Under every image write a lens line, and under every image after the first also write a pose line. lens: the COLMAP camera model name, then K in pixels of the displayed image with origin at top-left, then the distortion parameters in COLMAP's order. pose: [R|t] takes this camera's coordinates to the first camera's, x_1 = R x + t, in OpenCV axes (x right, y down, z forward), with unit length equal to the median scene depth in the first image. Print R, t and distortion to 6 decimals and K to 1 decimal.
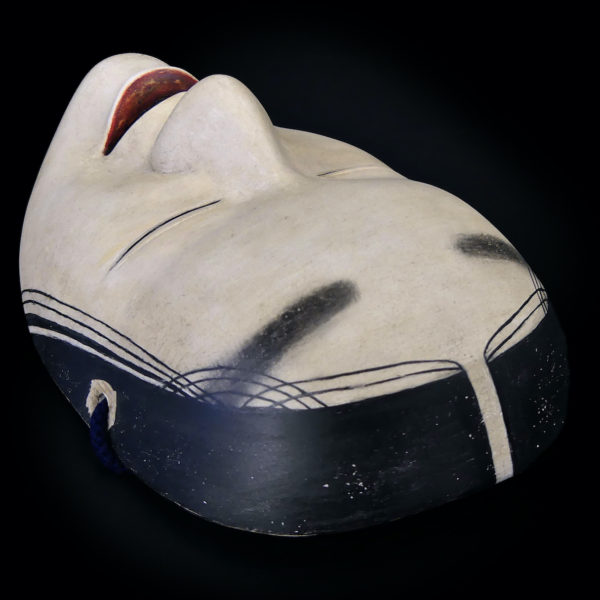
lens RADIAL K [[1007.8, 0, 269.1], [0, 1007.8, 299.6], [0, 0, 1]] dist [-0.013189, -0.043857]
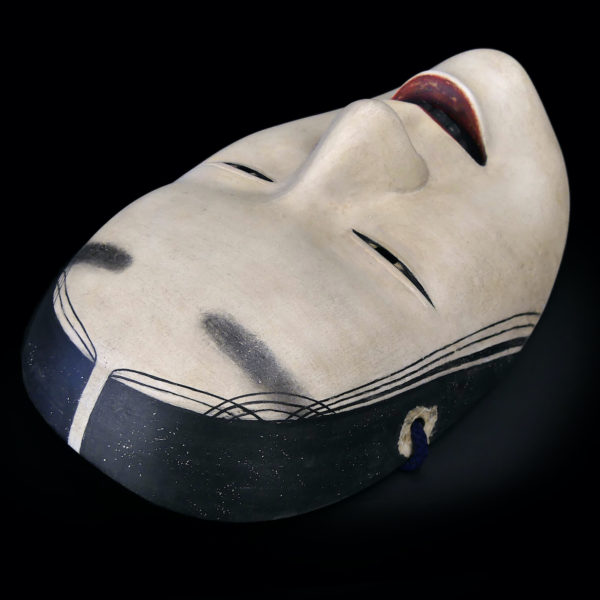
lens RADIAL K [[1234.5, 0, 300.0], [0, 1234.5, 300.0], [0, 0, 1]] dist [0.010332, 0.182426]
pose [[0.276229, 0.673670, -0.685467, 1.250336], [-0.531489, 0.701310, 0.475061, -0.845373], [0.800760, 0.233093, 0.551771, 0.316666]]
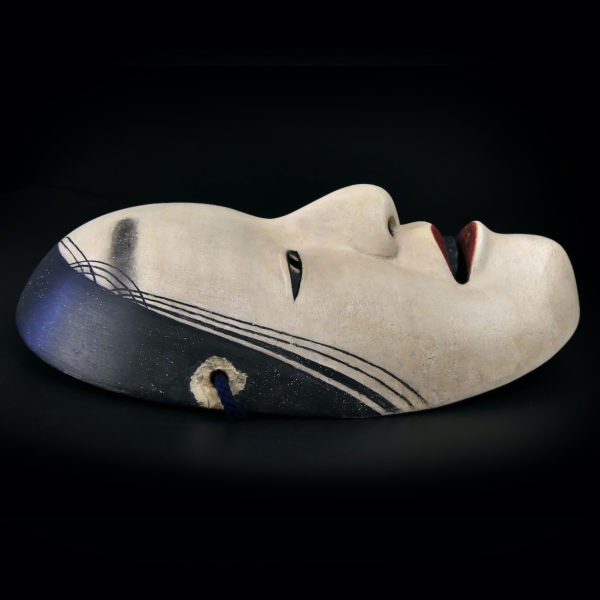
lens RADIAL K [[936.2, 0, 300.0], [0, 936.2, 300.0], [0, 0, 1]] dist [-0.014480, -0.009148]
pose [[-0.493496, 0.155236, -0.855783, 1.348422], [-0.543149, 0.713486, 0.442636, -0.765721], [0.679302, 0.683256, -0.267786, 1.730344]]
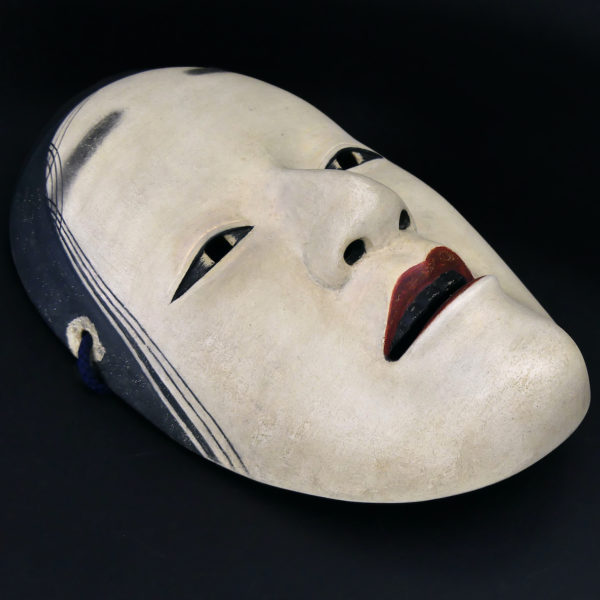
lens RADIAL K [[1234.5, 0, 300.0], [0, 1234.5, 300.0], [0, 0, 1]] dist [0.010332, 0.182426]
pose [[-0.957380, 0.131551, -0.257135, 0.440130], [-0.229211, 0.195652, 0.953511, -1.731197], [0.175744, 0.971810, -0.157160, 1.640250]]
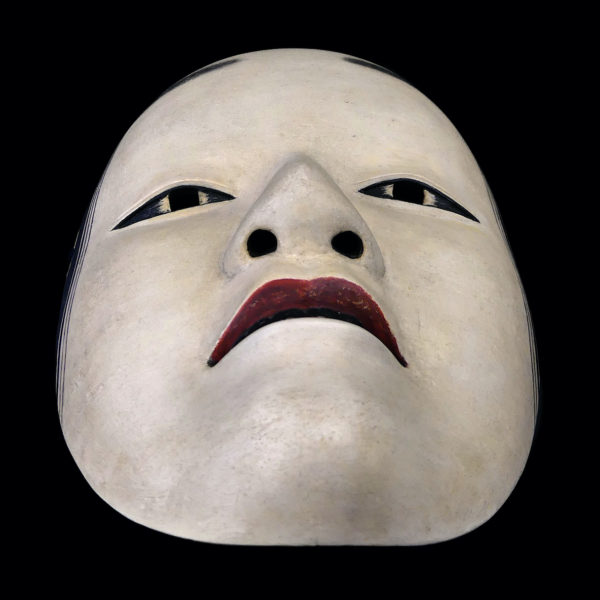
lens RADIAL K [[1486.1, 0, 311.3], [0, 1486.1, 299.6], [0, 0, 1]] dist [0.015667, 0.144386]
pose [[-0.872294, -0.315663, 0.373442, -0.701491], [0.249924, 0.368609, 0.895357, -1.644884], [-0.420286, 0.874348, -0.242644, 1.760760]]
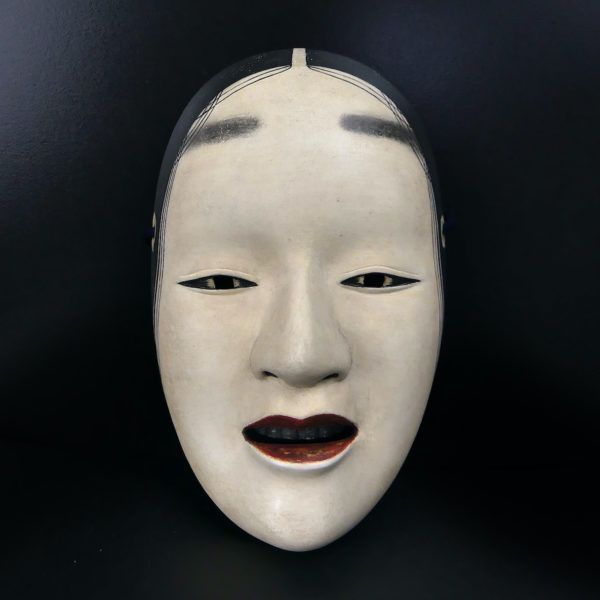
lens RADIAL K [[712.5, 0, 300.0], [0, 712.5, 300.0], [0, 0, 1]] dist [0.009194, 0.004363]
pose [[-0.852756, -0.521533, -0.028462, 0.020169], [0.273933, -0.492973, 0.825795, -1.173304], [-0.444711, 0.696405, 0.563251, 0.559918]]
